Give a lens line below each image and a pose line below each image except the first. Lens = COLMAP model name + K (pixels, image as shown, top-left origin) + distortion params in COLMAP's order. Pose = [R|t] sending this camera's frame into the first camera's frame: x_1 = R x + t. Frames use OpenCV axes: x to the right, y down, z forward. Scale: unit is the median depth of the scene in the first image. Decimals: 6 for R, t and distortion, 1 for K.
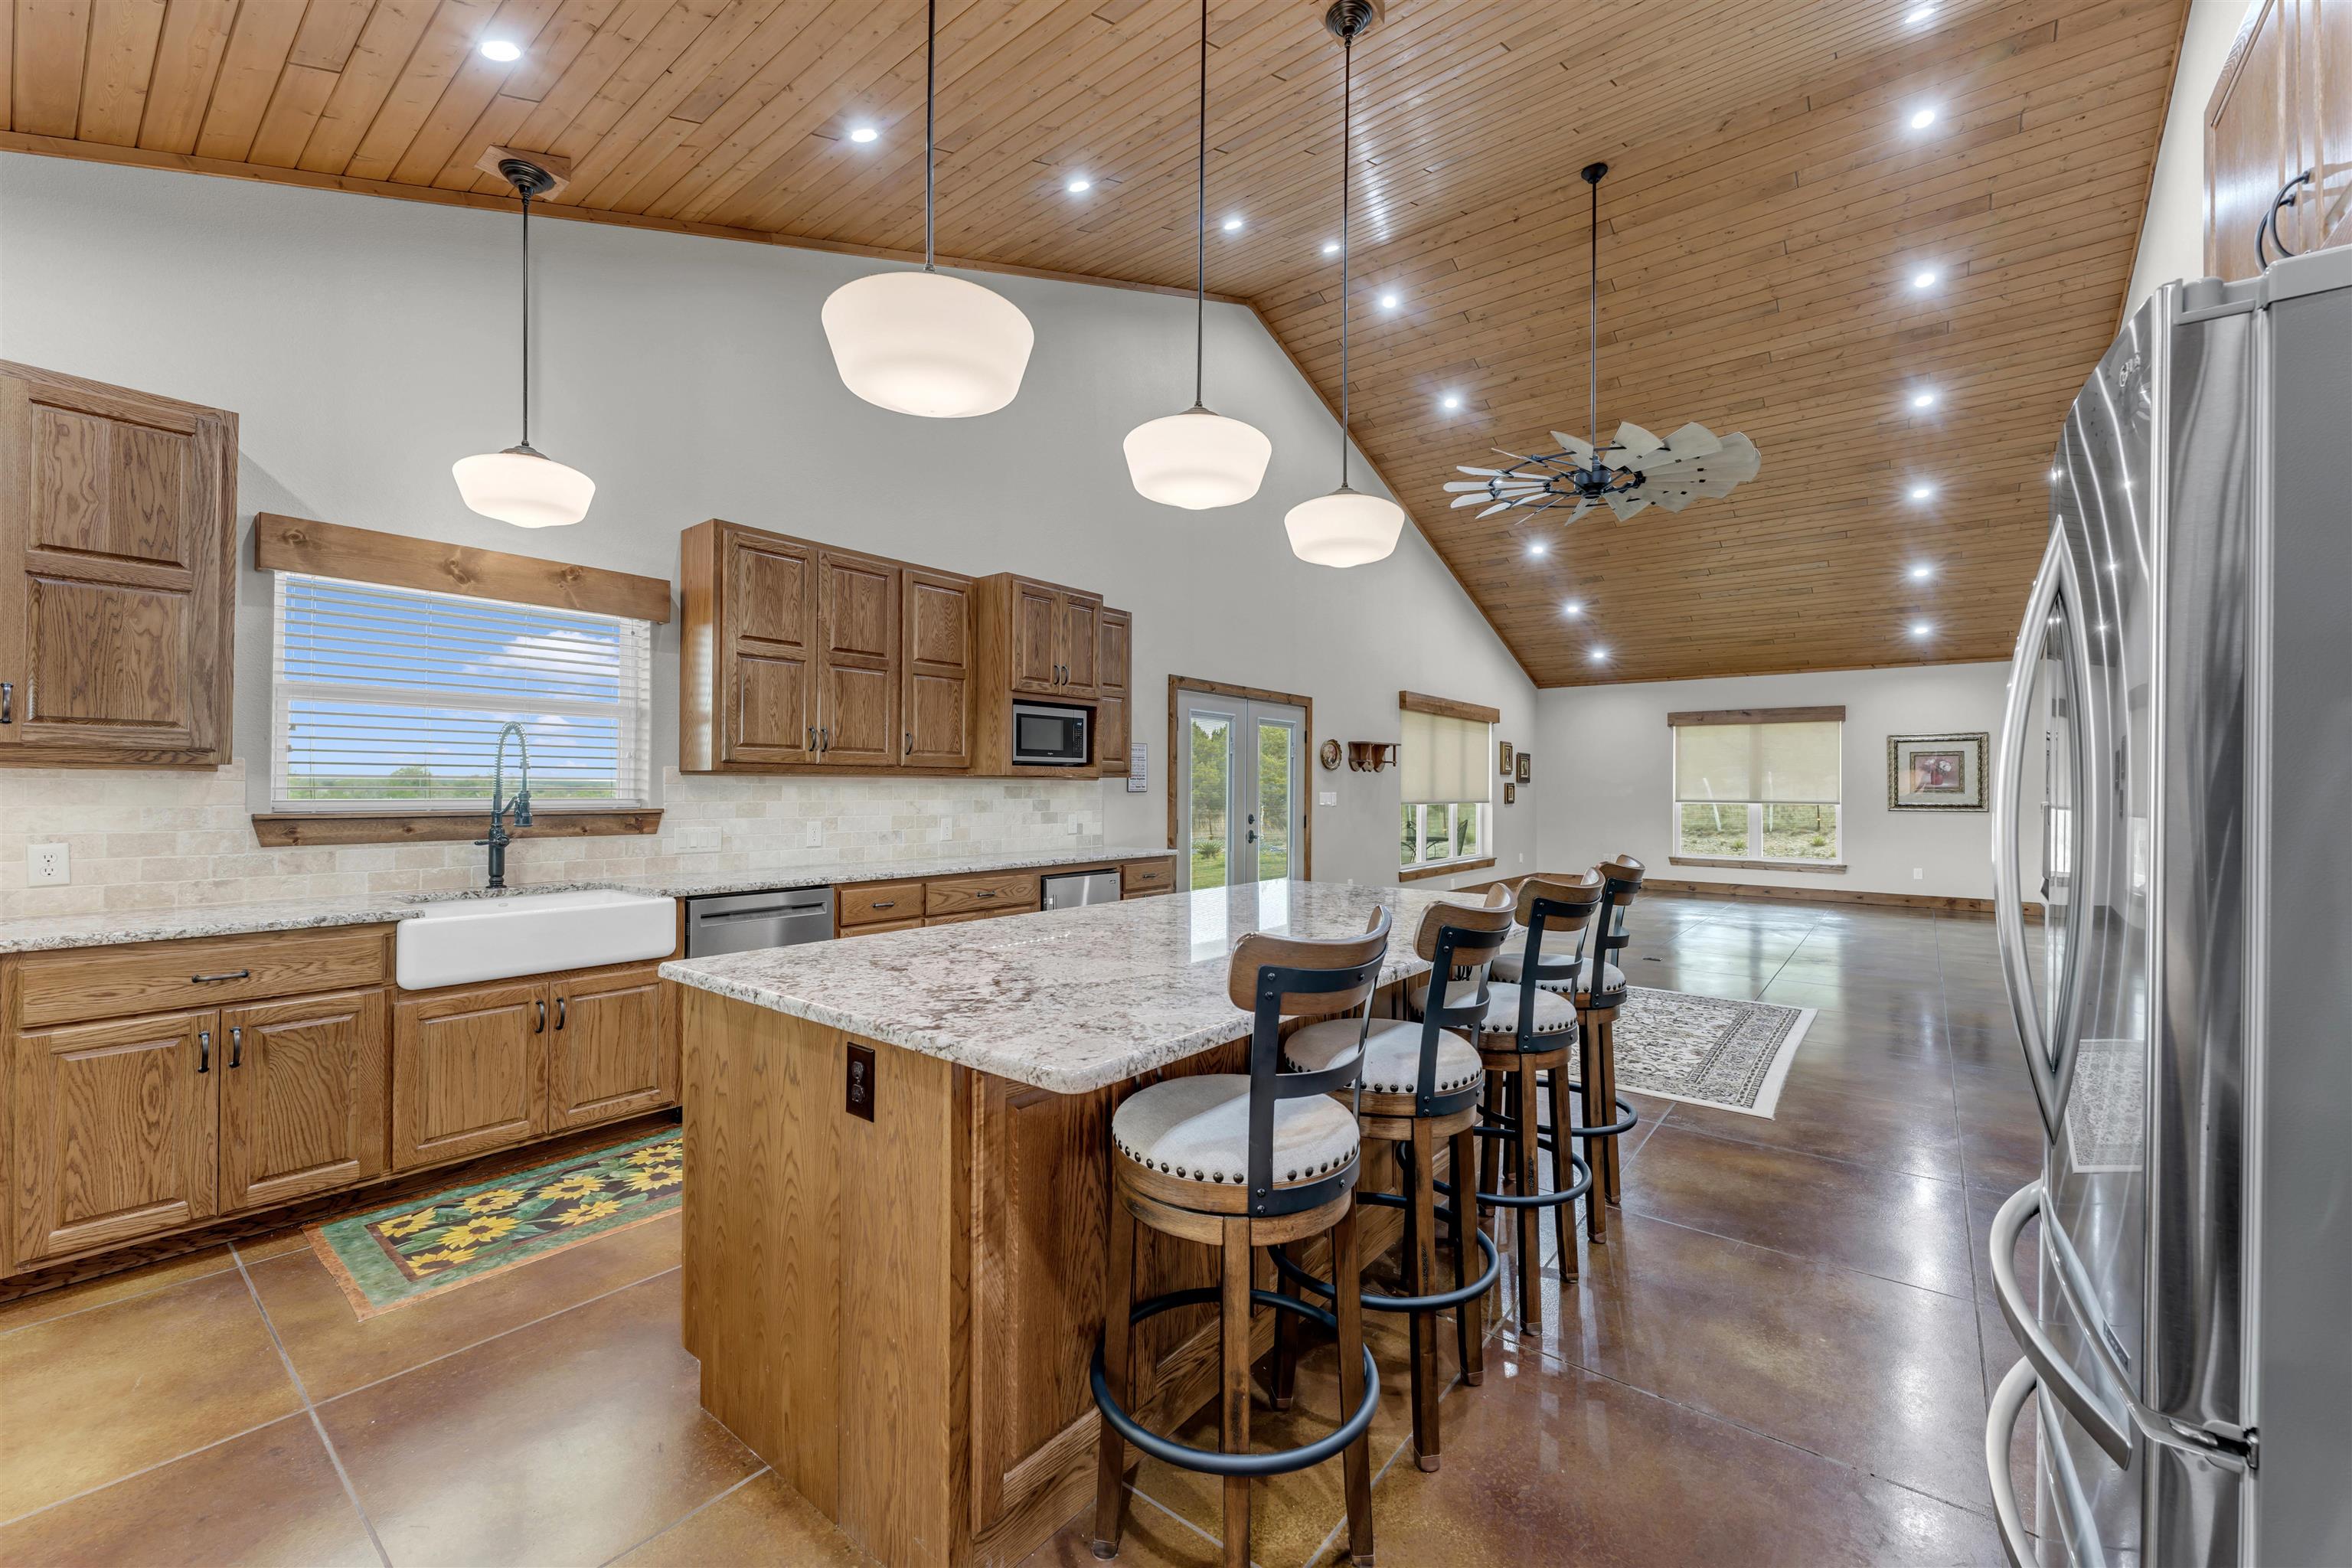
lens RADIAL K [[937.4, 0, 1169.4], [0, 937.4, 781.1], [0, 0, 1]] dist [-0.001098, 0.000115]
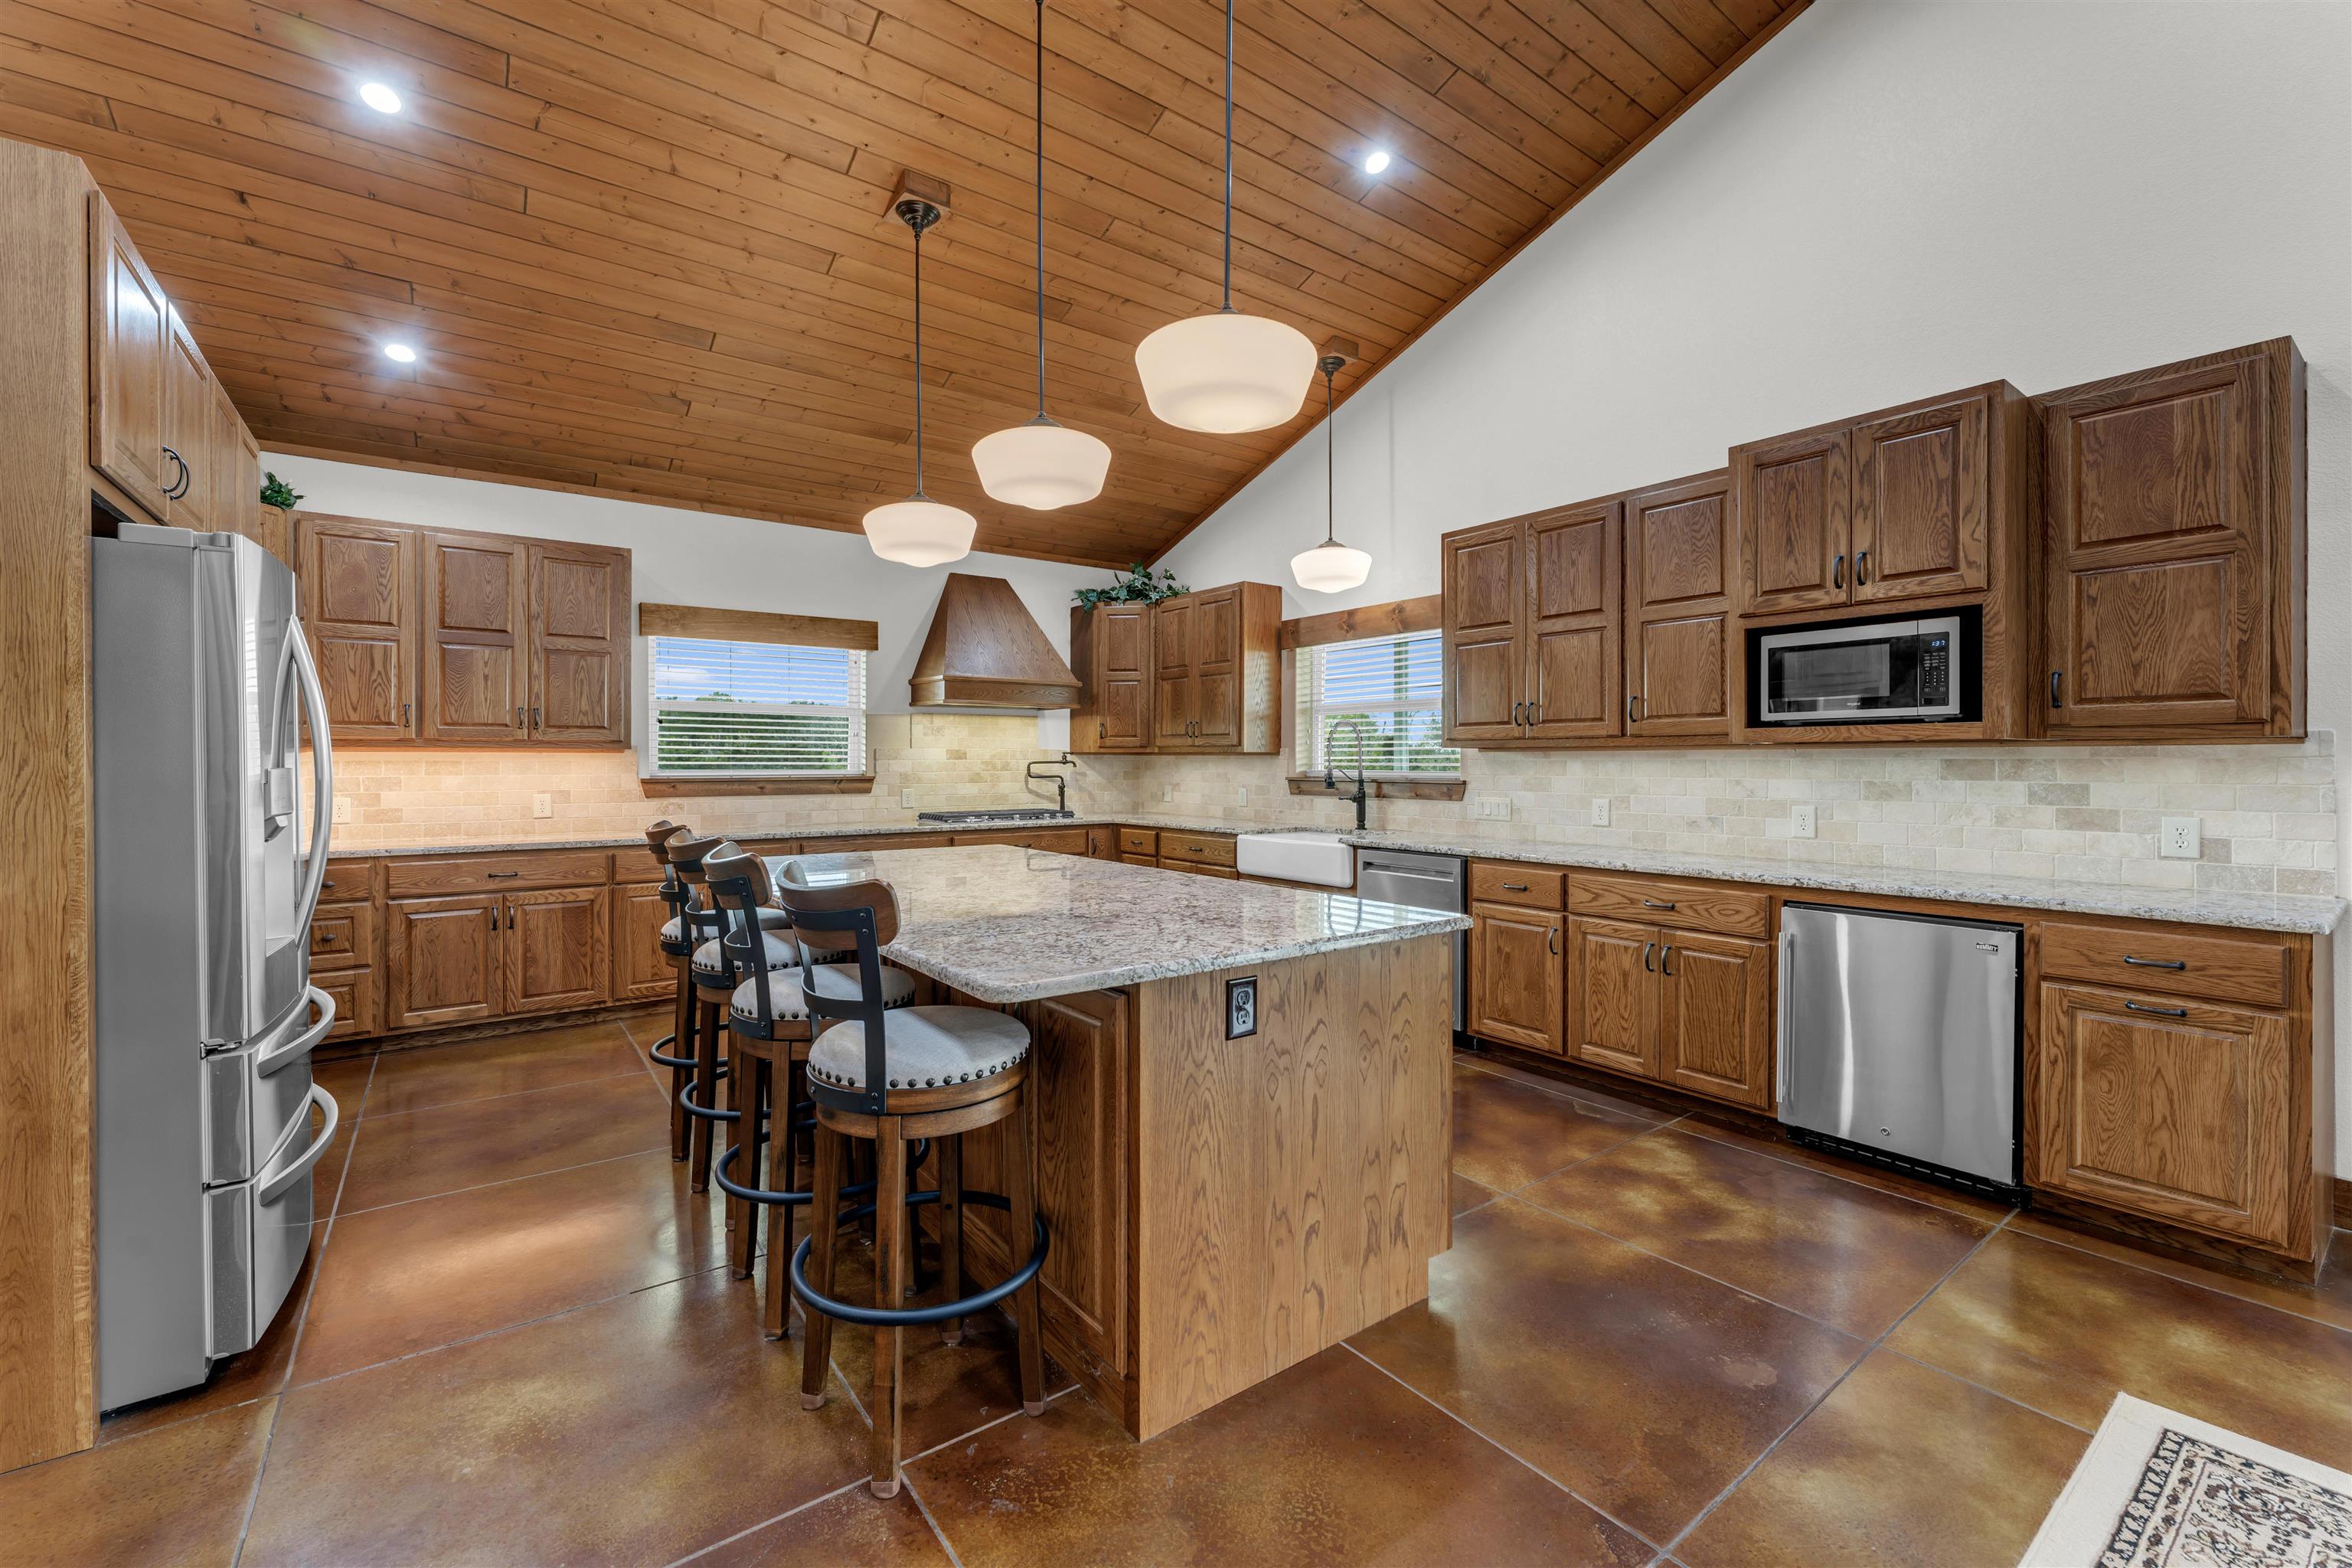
lens RADIAL K [[930.8, 0, 1179.2], [0, 930.8, 764.7], [0, 0, 1]] dist [0.002112, -0.000160]
pose [[-0.244557, -0.002071, -0.969633, 0.702827], [0.006802, 0.999969, -0.003851, 0.011210], [0.969611, -0.007538, -0.244536, 0.936373]]
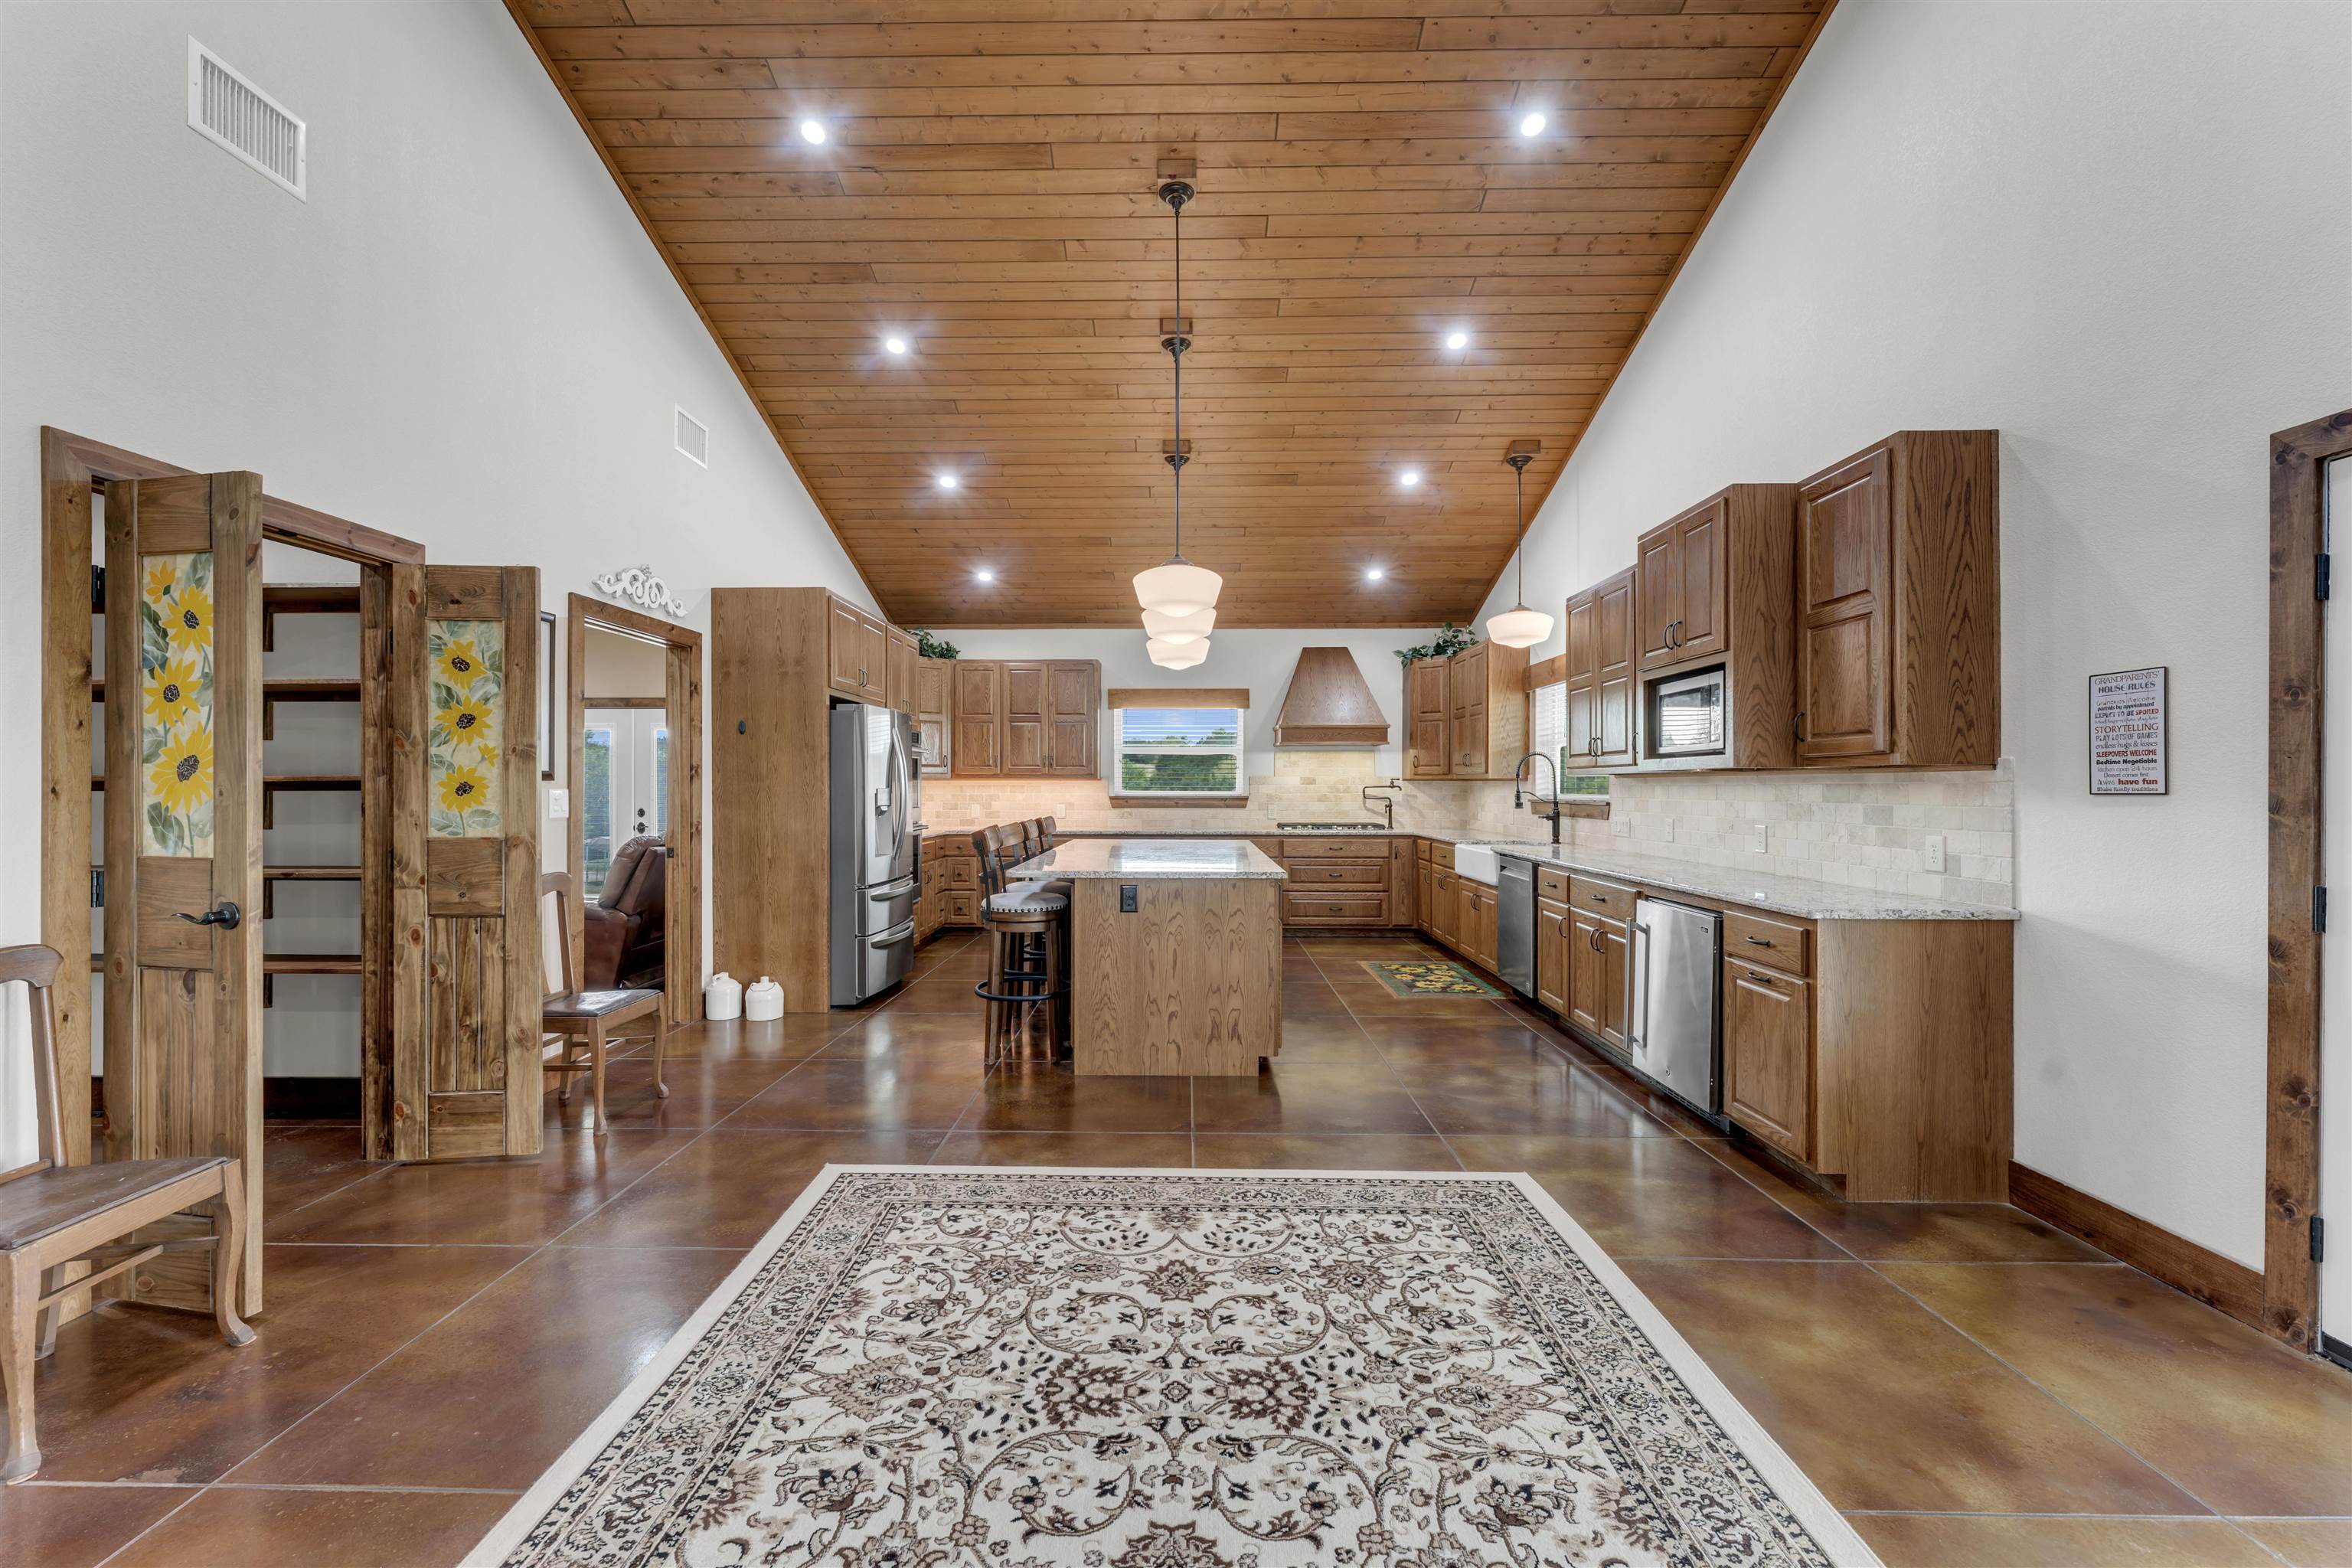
lens RADIAL K [[937.4, 0, 1174.1], [0, 937.4, 796.3], [0, 0, 1]] dist [-0.001098, 0.000115]
pose [[-0.791343, 0.000665, -0.611371, 0.828864], [-0.000023, 0.999999, 0.001117, 0.018527], [0.611372, 0.000898, -0.791343, 1.694297]]
